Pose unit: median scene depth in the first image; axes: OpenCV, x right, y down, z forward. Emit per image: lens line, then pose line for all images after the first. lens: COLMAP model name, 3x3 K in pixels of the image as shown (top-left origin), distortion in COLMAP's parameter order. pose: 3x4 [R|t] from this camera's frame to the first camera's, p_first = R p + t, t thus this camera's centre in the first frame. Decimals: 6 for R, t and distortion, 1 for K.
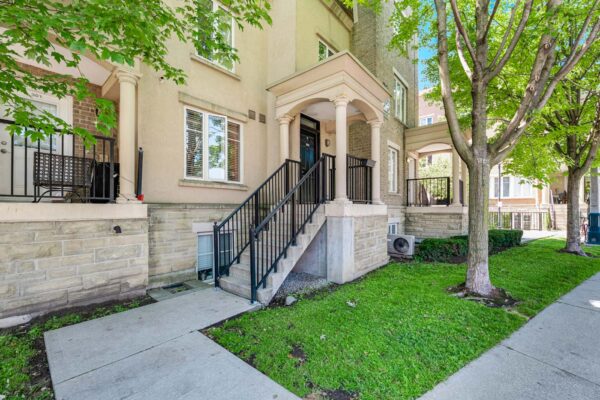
lens RADIAL K [[253.8, 0, 278.9], [0, 253.8, 208.3], [0, 0, 1]] dist [-0.002477, -0.000368]
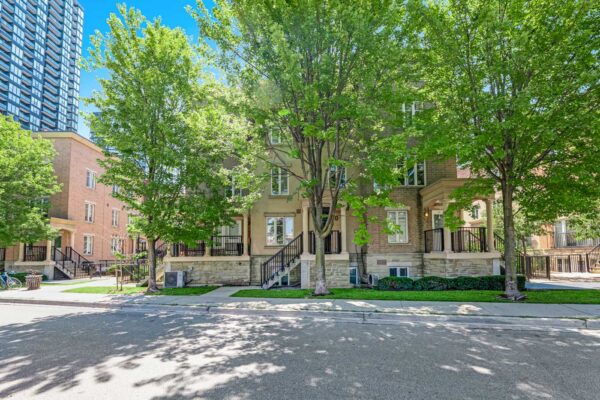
lens RADIAL K [[253.8, 0, 278.9], [0, 253.8, 208.3], [0, 0, 1]] dist [-0.002477, -0.000368]
pose [[0.649984, -0.150030, -0.744991, 1.870709], [0.013724, 0.982476, -0.185883, -0.005930], [0.759824, 0.110596, 0.640653, -0.697052]]
